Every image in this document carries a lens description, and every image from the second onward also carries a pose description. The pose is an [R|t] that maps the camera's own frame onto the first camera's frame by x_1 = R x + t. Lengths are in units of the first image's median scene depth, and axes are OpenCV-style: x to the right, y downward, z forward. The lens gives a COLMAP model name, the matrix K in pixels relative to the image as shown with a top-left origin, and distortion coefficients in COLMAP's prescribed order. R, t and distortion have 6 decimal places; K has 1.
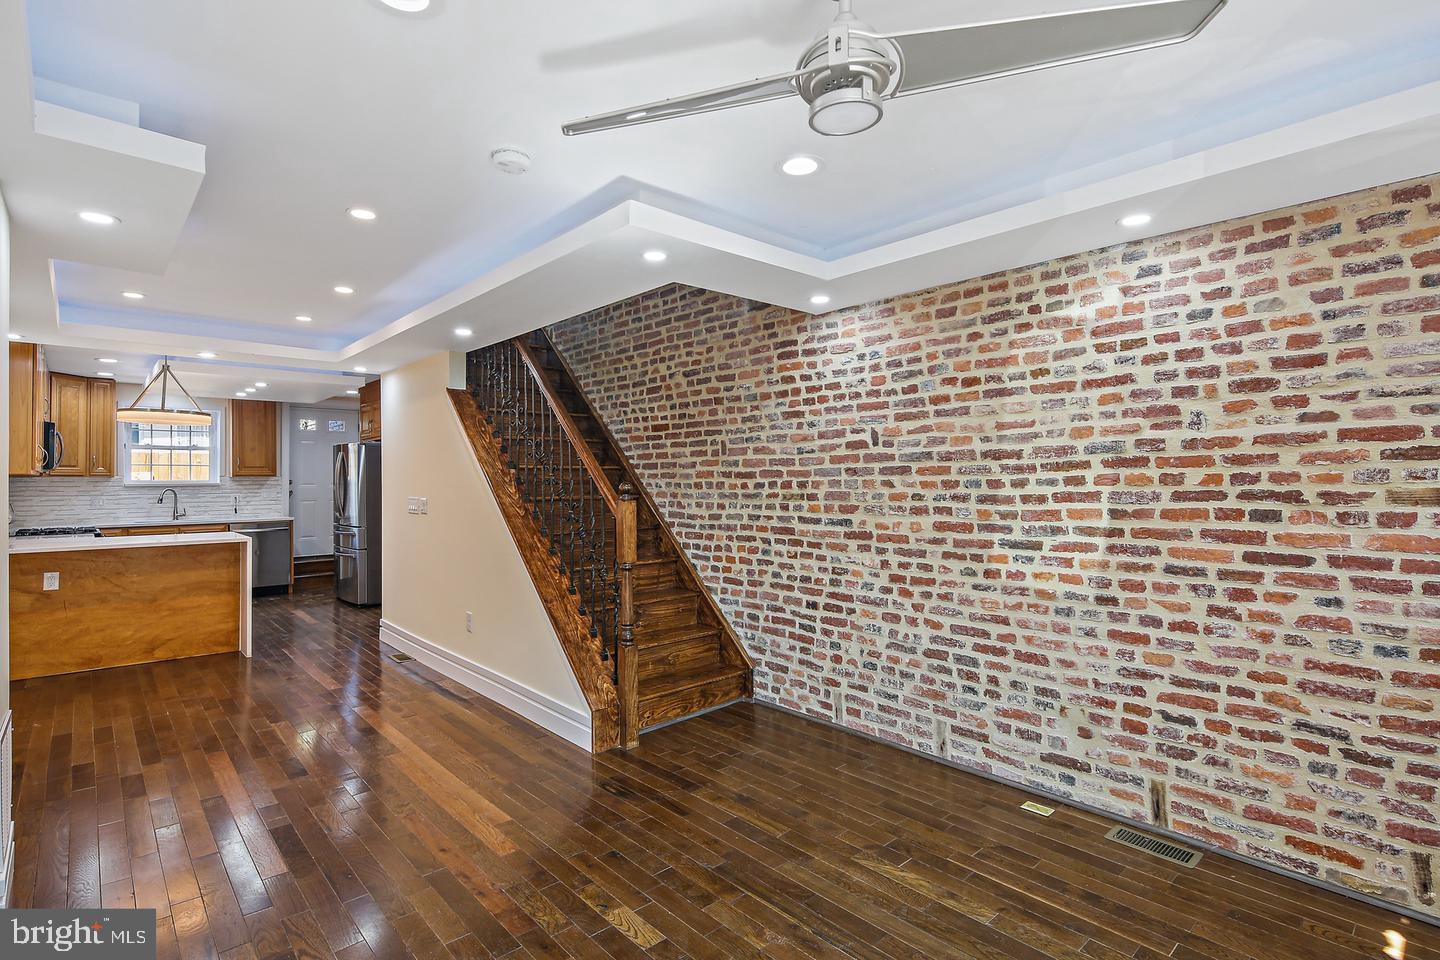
lens RADIAL K [[706.6, 0, 717.4], [0, 706.6, 456.6], [0, 0, 1]] dist [0.004133, -0.000596]
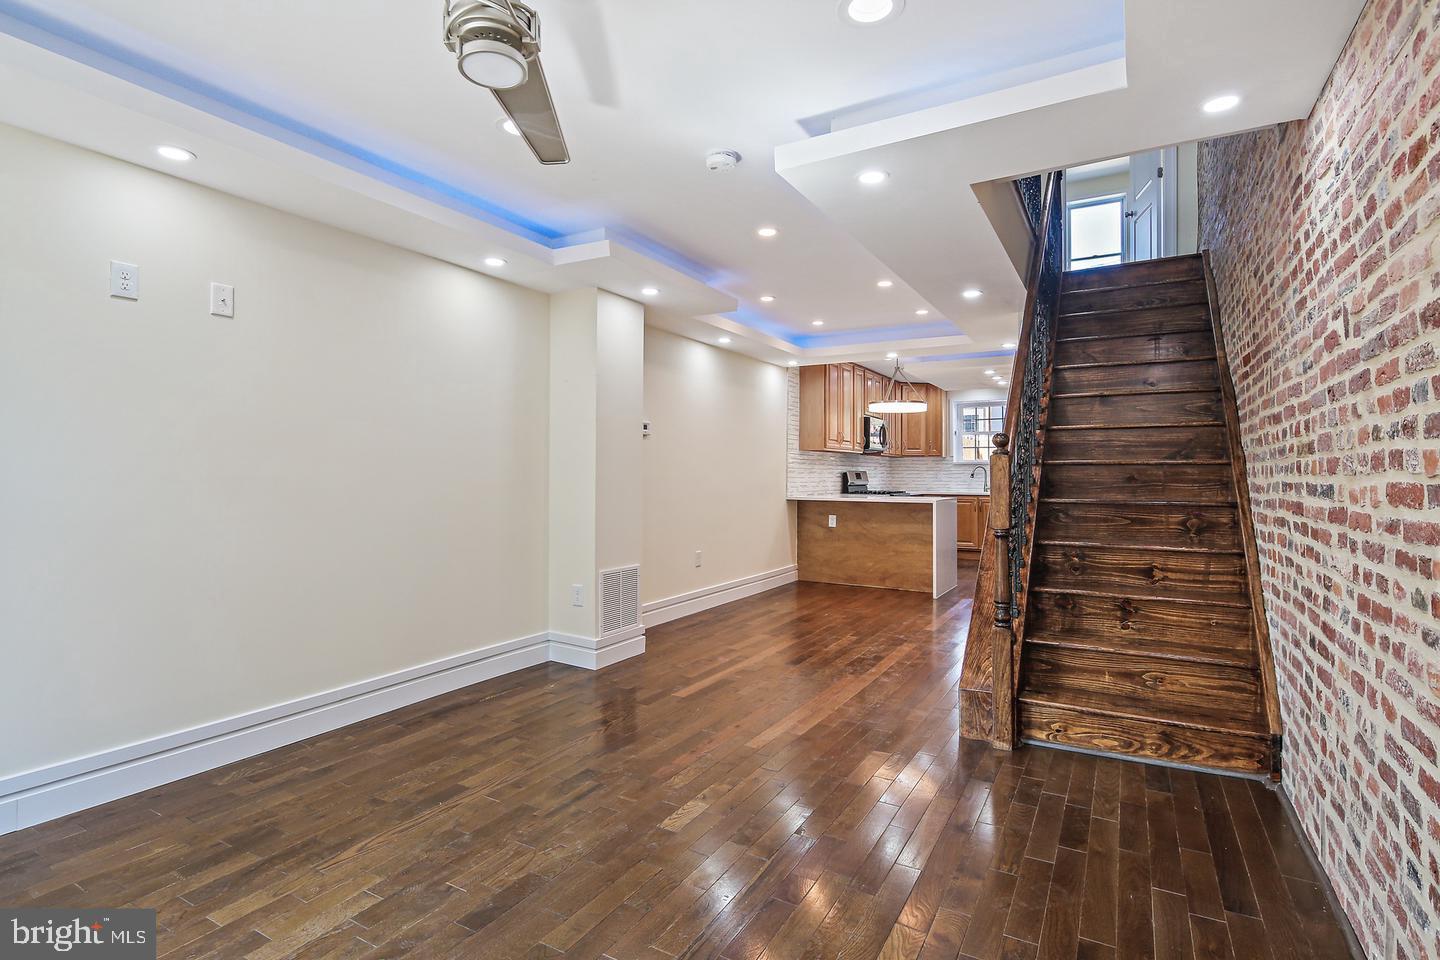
lens RADIAL K [[706.6, 0, 717.4], [0, 706.6, 456.6], [0, 0, 1]] dist [0.004133, -0.000596]
pose [[0.304577, -0.016671, -0.952342, 0.383148], [0.025659, 0.999628, -0.009292, 0.042314], [0.952142, -0.021606, 0.304891, 0.283349]]
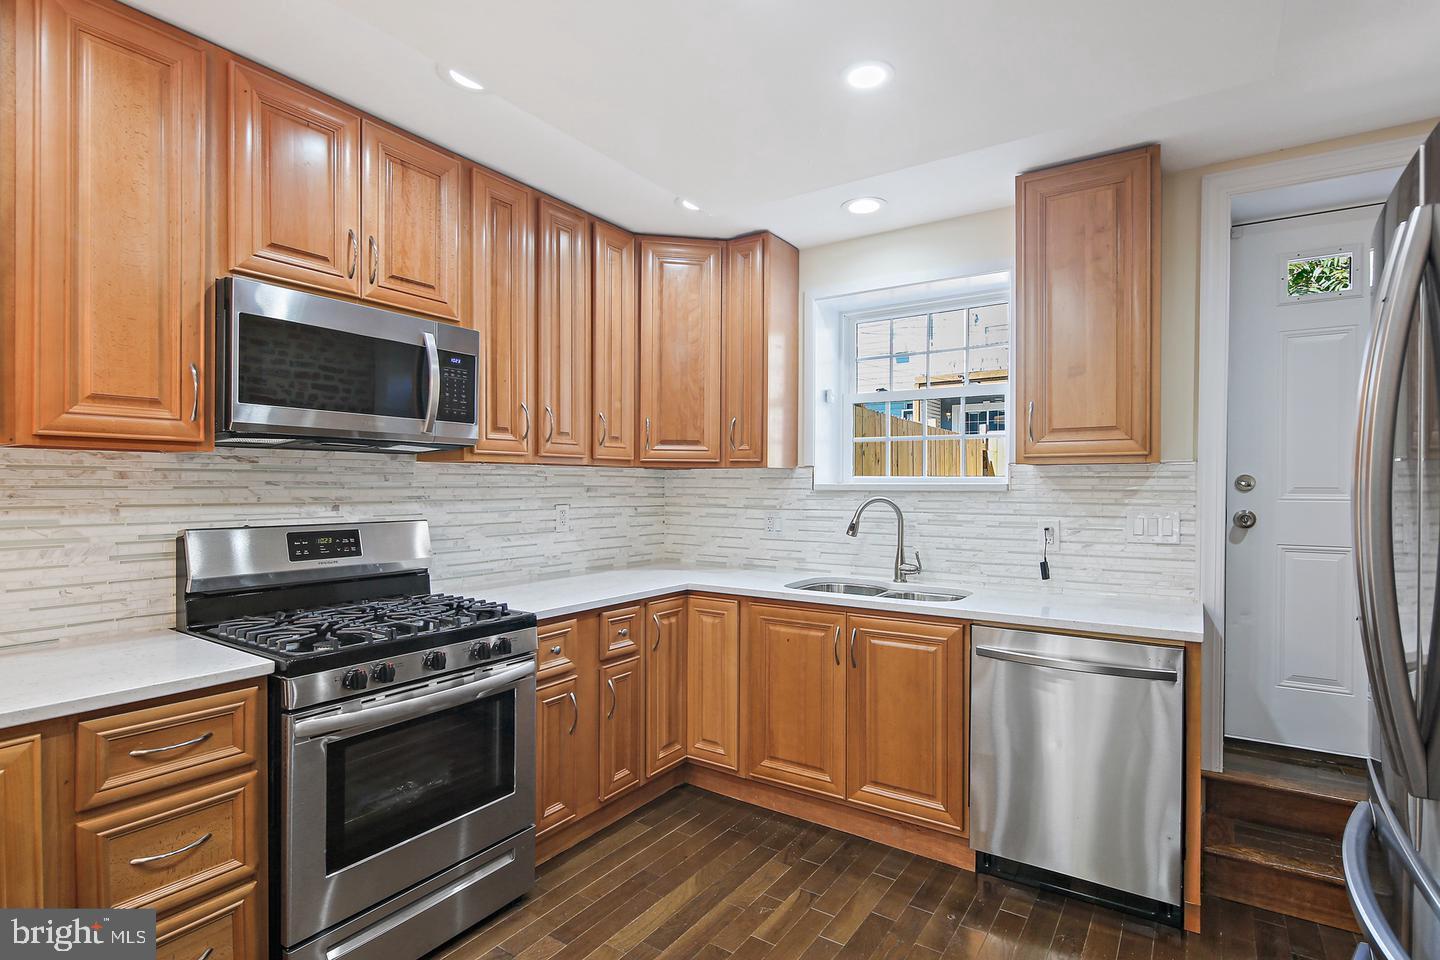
lens RADIAL K [[706.9, 0, 722.9], [0, 706.9, 485.2], [0, 0, 1]] dist [-0.003774, -0.001601]
pose [[0.243915, 0.009852, -0.969746, -0.637846], [0.025750, 0.999530, 0.016631, 0.044974], [0.969455, -0.029028, 0.243547, 1.226487]]
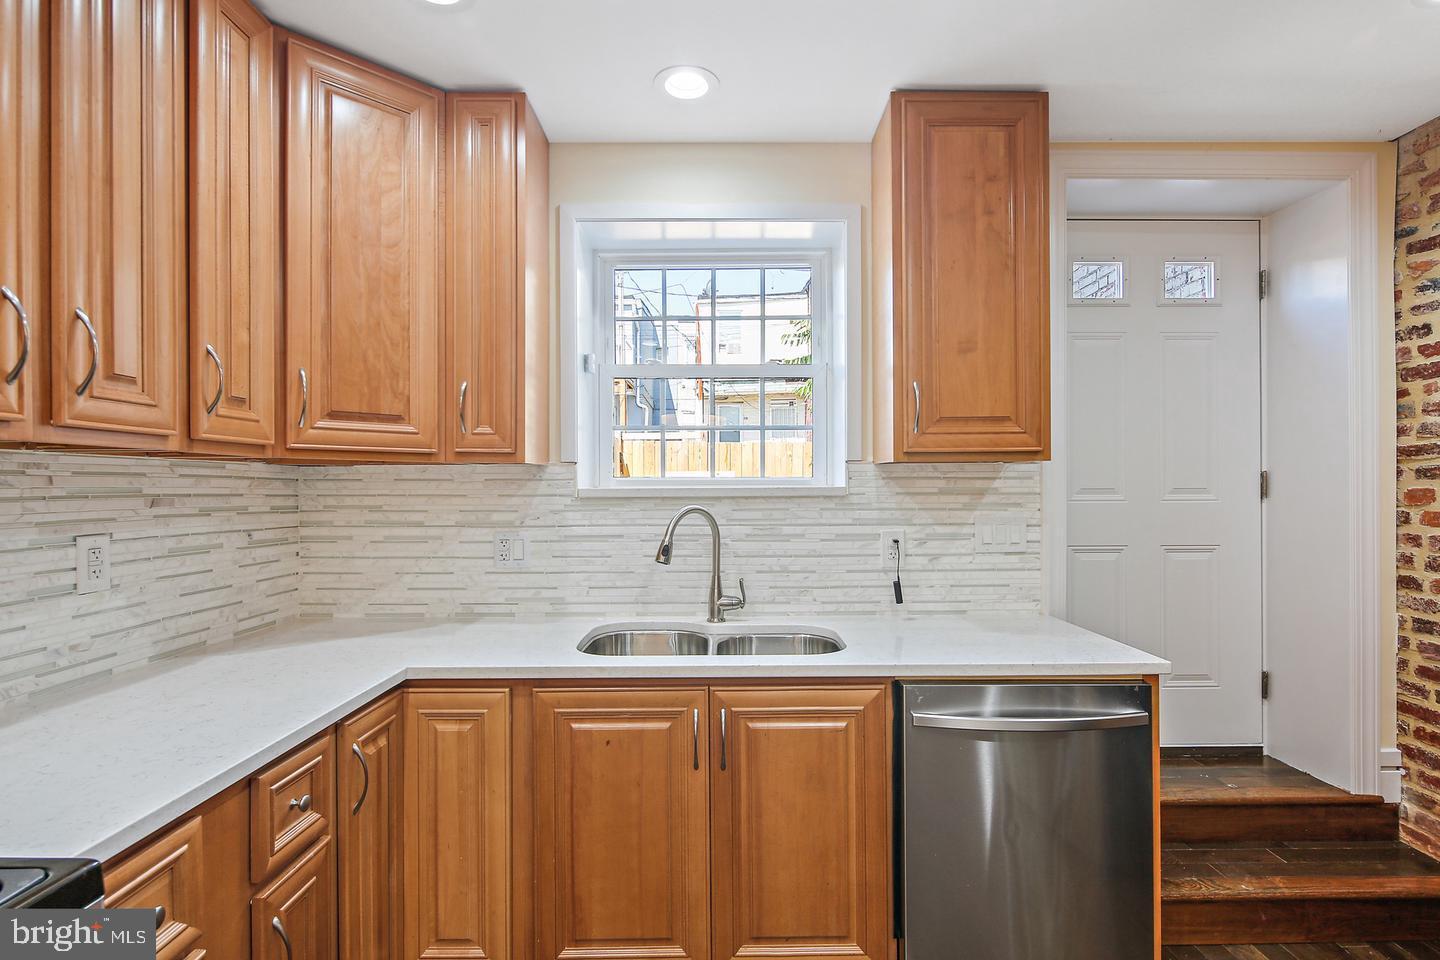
lens RADIAL K [[701.9, 0, 722.5], [0, 701.9, 485.0], [0, 0, 1]] dist [0.000017, -0.000856]
pose [[0.745097, 0.002375, -0.666952, -0.872272], [0.019227, 0.999502, 0.025039, 0.045462], [0.666679, -0.031480, 0.744680, 1.199261]]
